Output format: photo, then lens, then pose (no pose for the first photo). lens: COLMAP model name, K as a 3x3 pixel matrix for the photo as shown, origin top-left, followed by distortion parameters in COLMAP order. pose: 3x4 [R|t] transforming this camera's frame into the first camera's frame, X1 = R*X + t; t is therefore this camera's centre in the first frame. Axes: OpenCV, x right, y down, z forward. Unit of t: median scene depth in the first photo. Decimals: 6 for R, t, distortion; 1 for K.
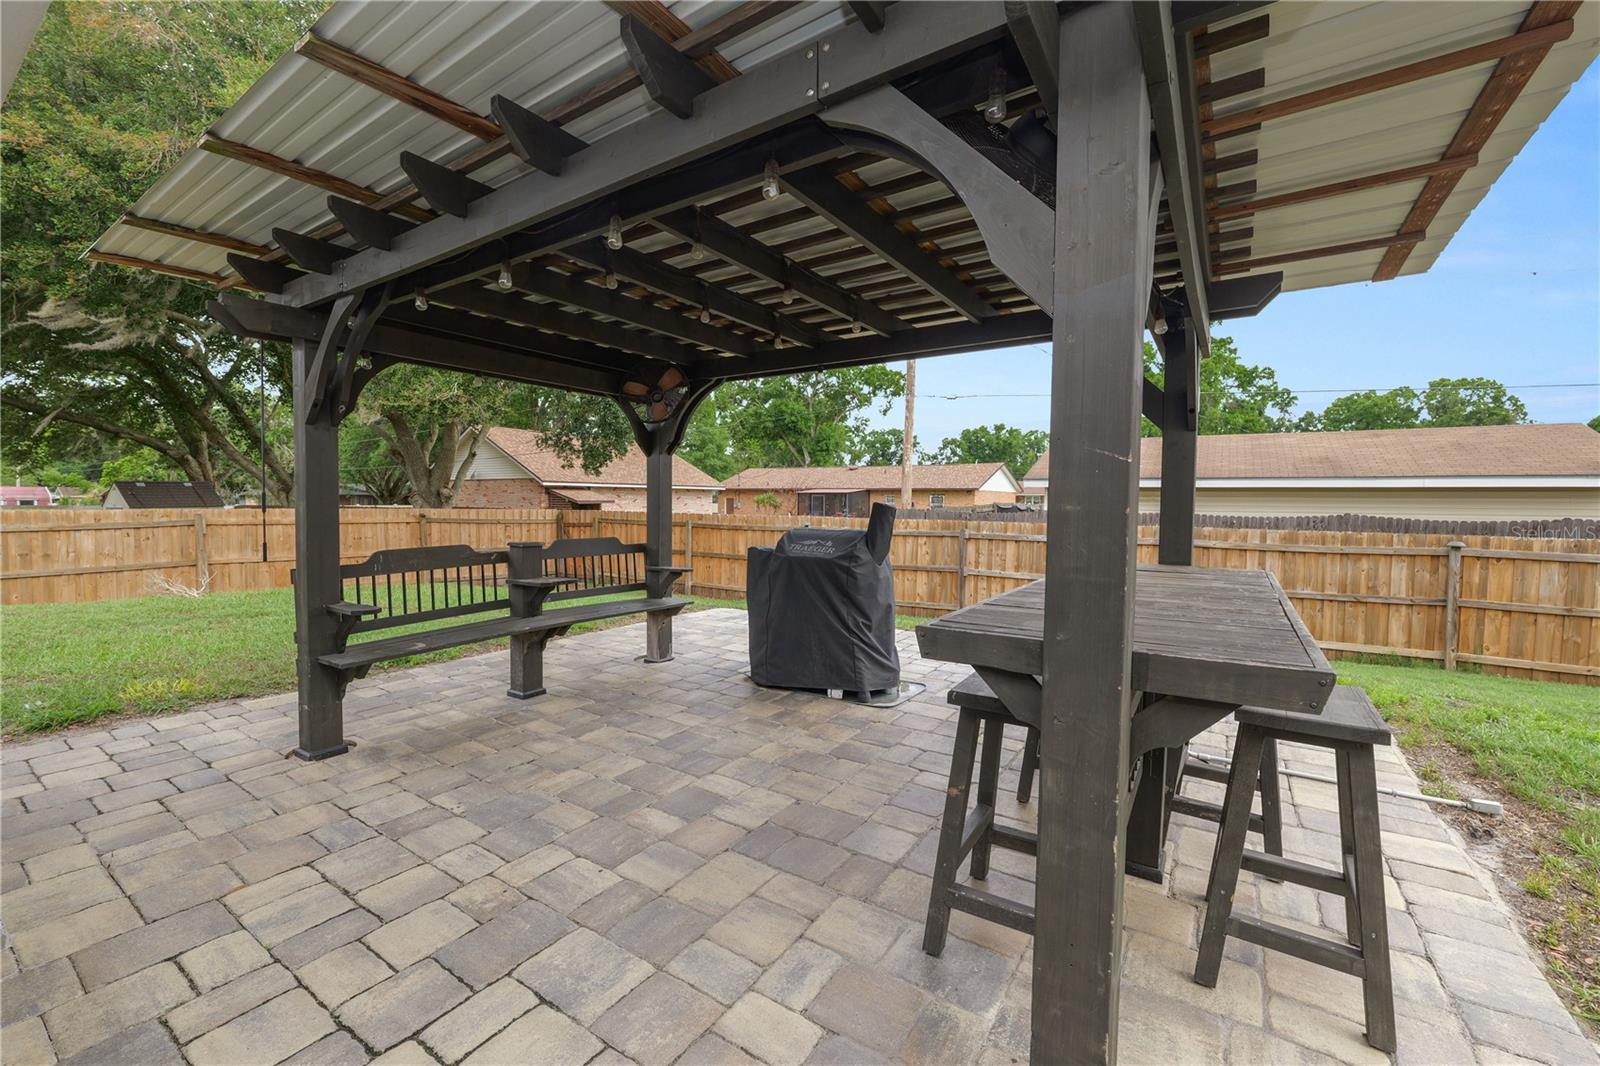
lens RADIAL K [[651.5, 0, 799.6], [0, 651.5, 535.4], [0, 0, 1]] dist [-0.013914, 0.001216]
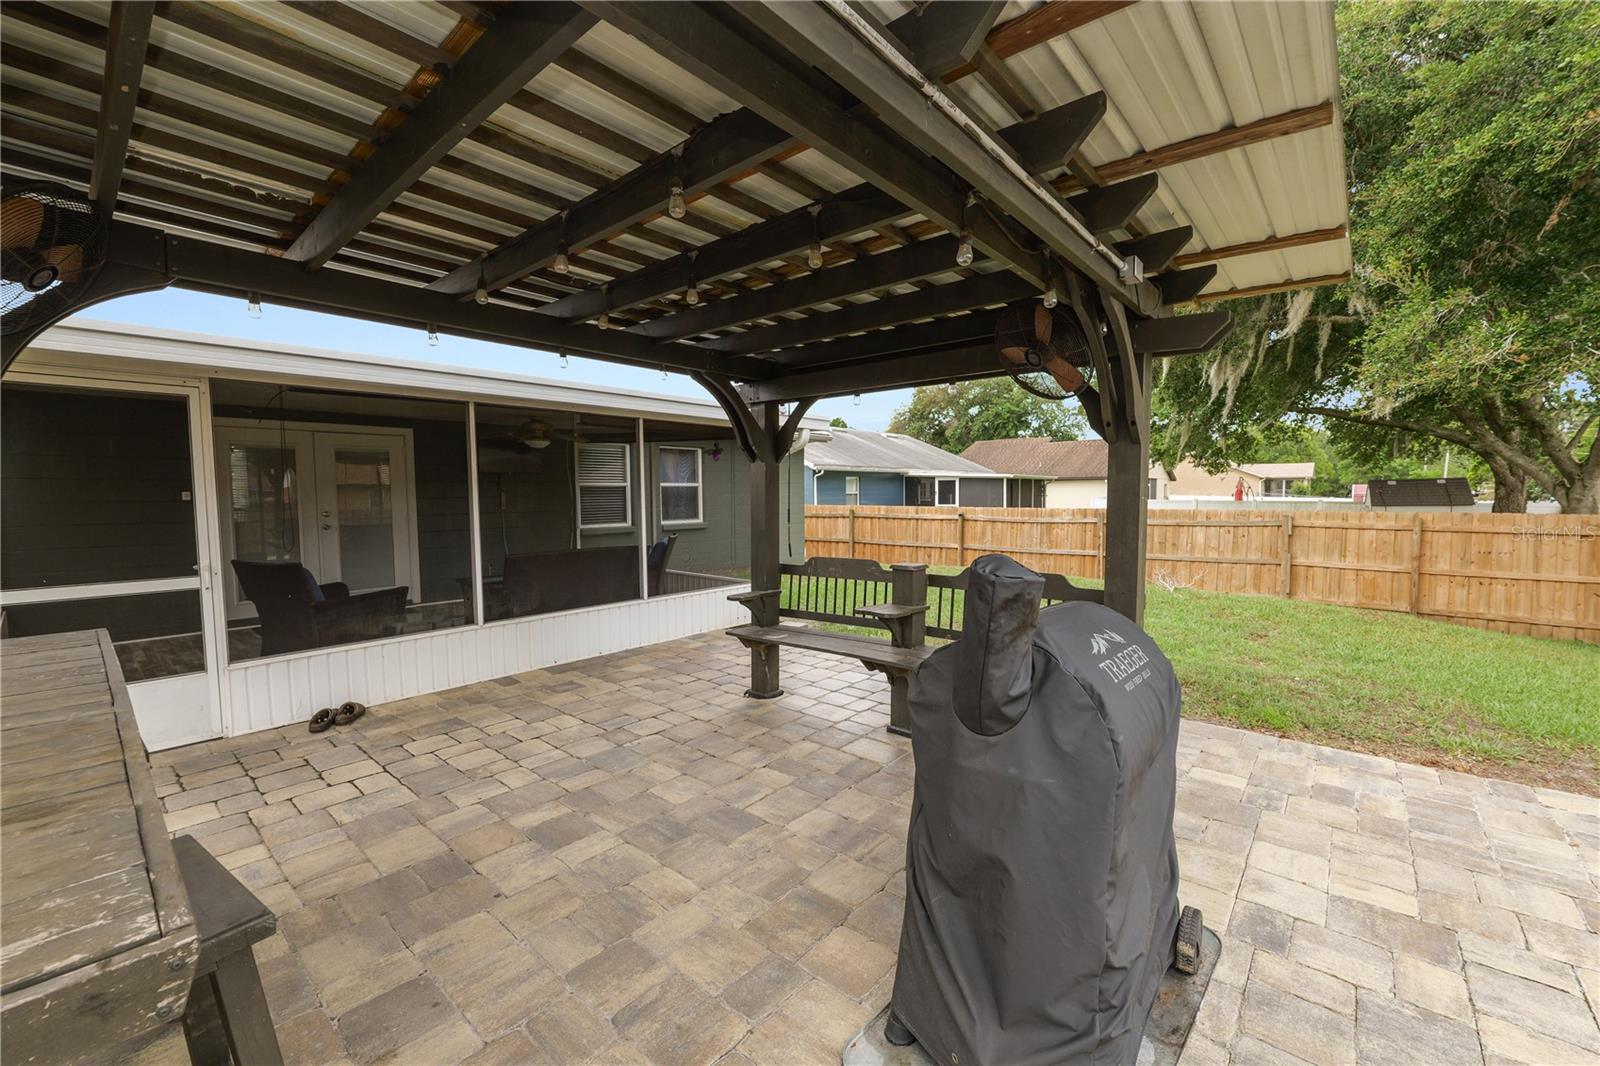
lens RADIAL K [[651.5, 0, 801.3], [0, 651.5, 536.8], [0, 0, 1]] dist [-0.013914, 0.001216]
pose [[-0.133092, 0.058438, -0.989379, 0.187493], [-0.046157, 0.996812, 0.065086, -0.030310], [0.990028, 0.054329, -0.129970, 0.371346]]
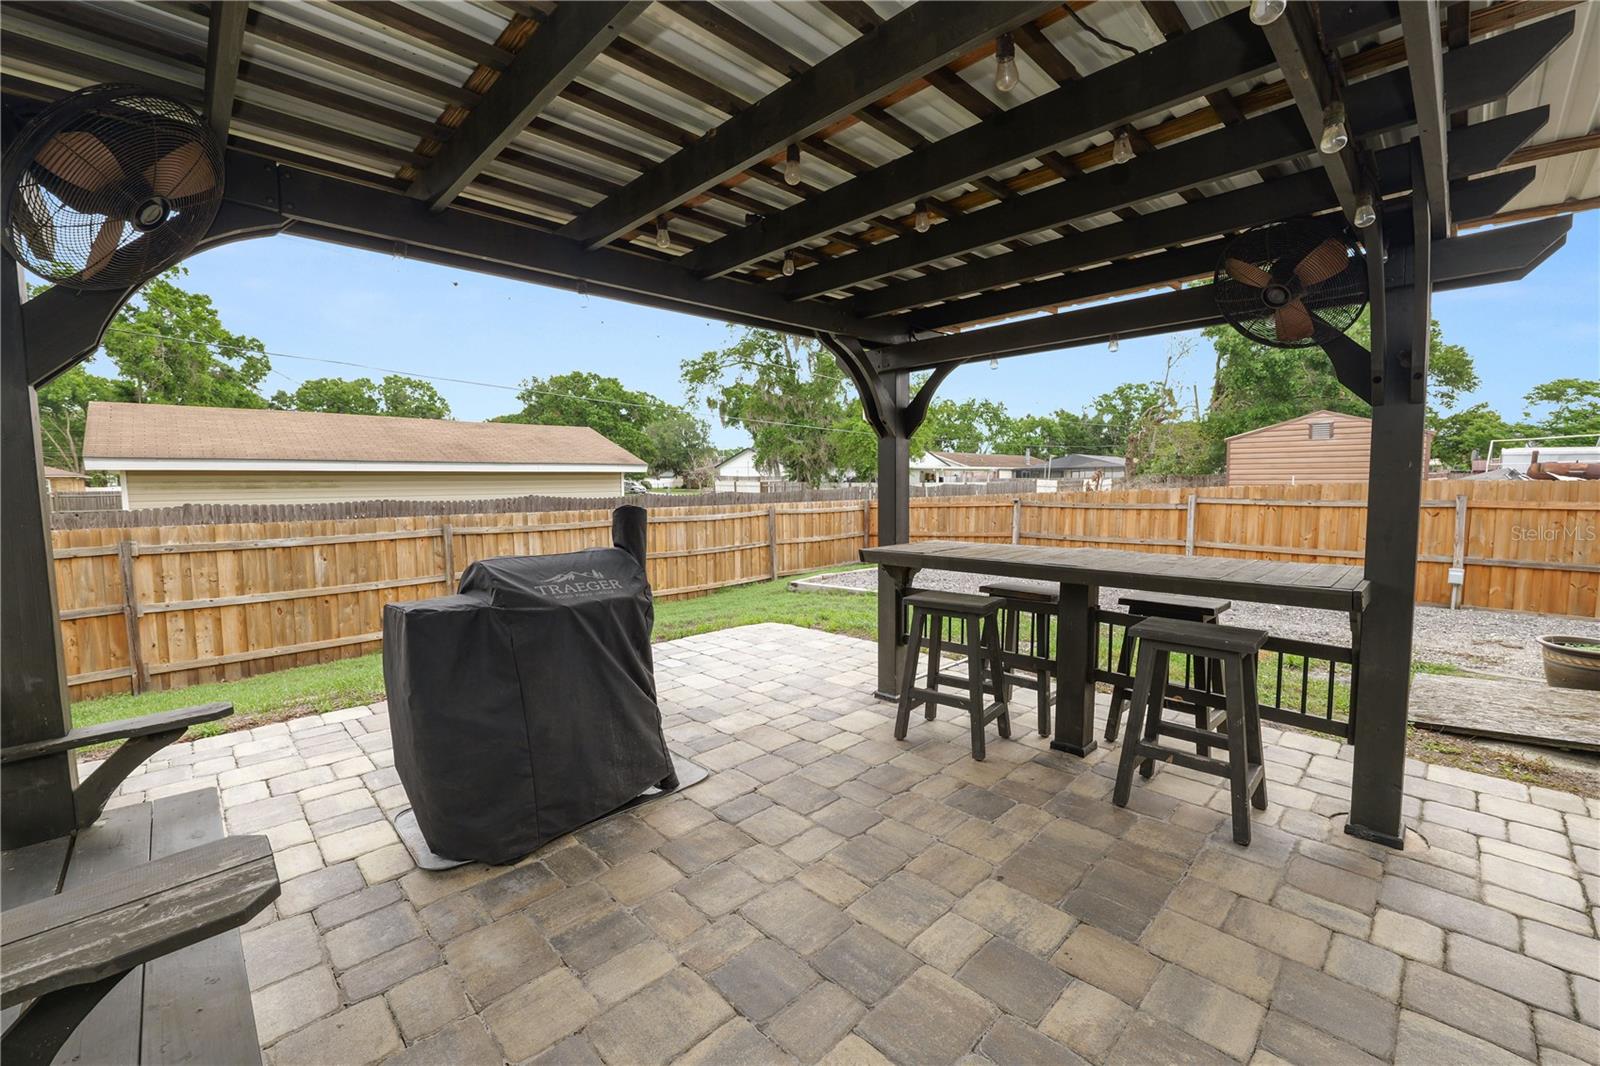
lens RADIAL K [[651.5, 0, 796.6], [0, 651.5, 534.3], [0, 0, 1]] dist [-0.013914, 0.001216]
pose [[0.208146, -0.092065, 0.973755, -0.205715], [0.063072, 0.994752, 0.080568, -0.025990], [-0.976062, 0.044647, 0.212861, 0.265914]]
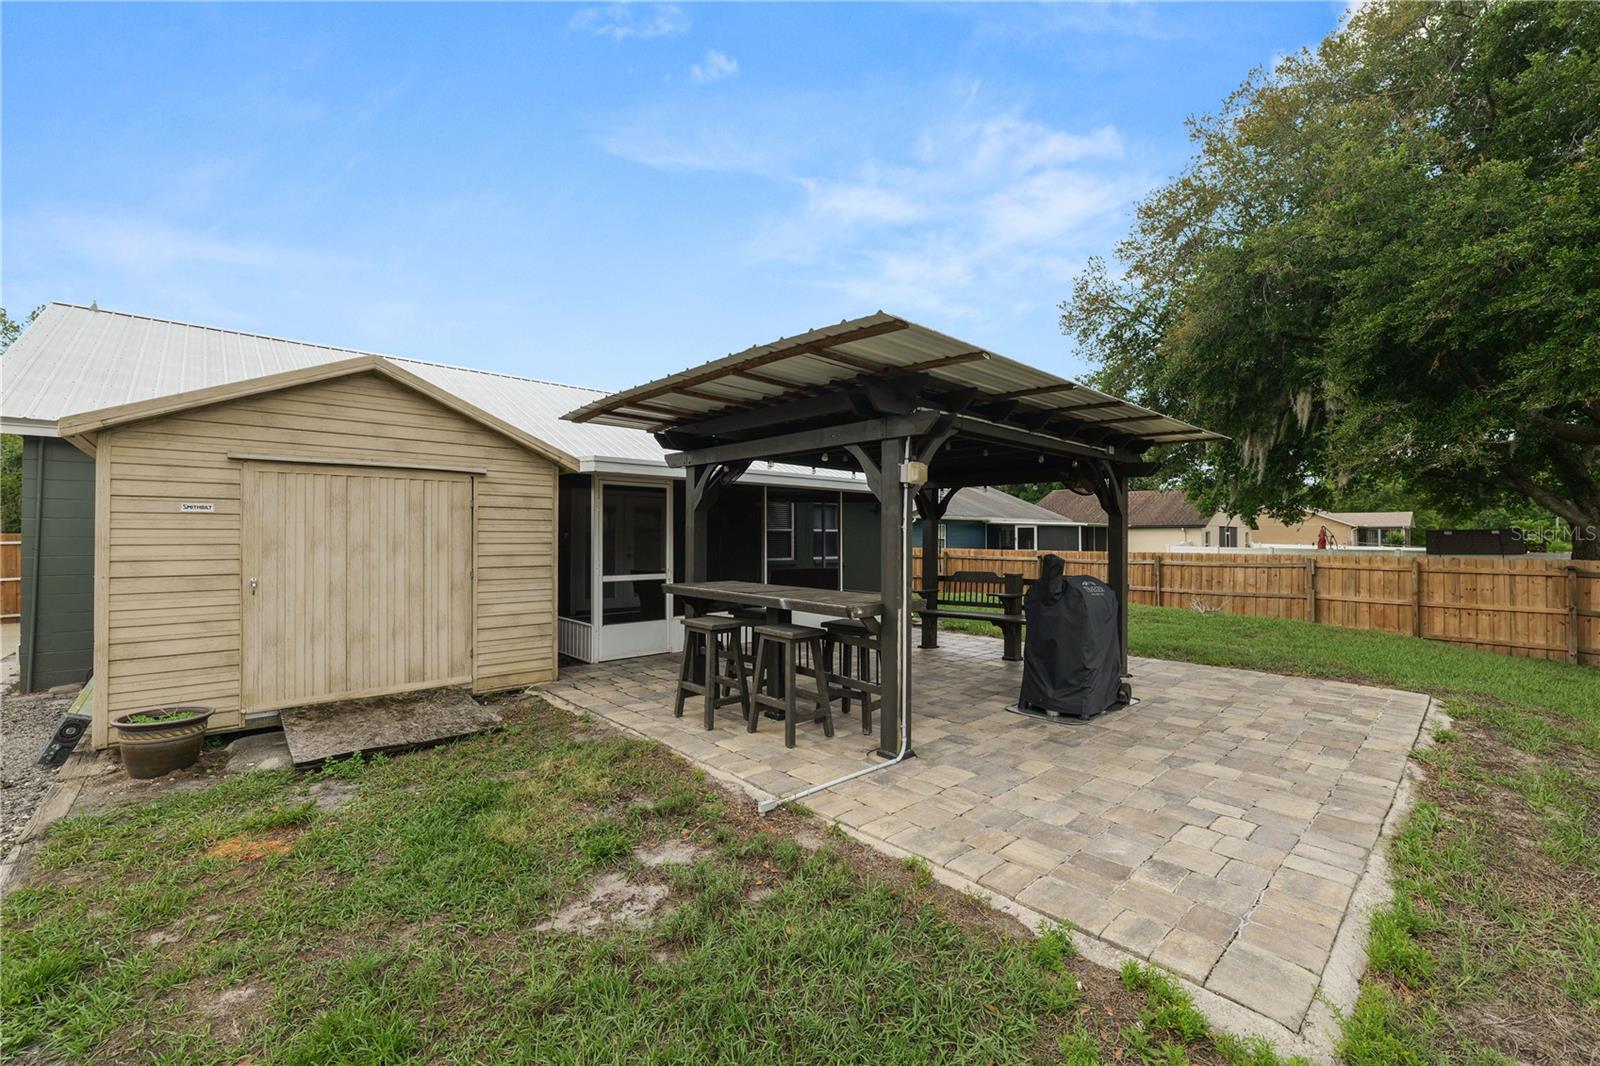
lens RADIAL K [[651.5, 0, 792.0], [0, 651.5, 535.7], [0, 0, 1]] dist [-0.013914, 0.001216]
pose [[-0.252877, -0.012815, -0.967413, 0.564096], [-0.055727, 0.998445, 0.001341, -0.023474], [0.965892, 0.054250, -0.253198, 0.329419]]
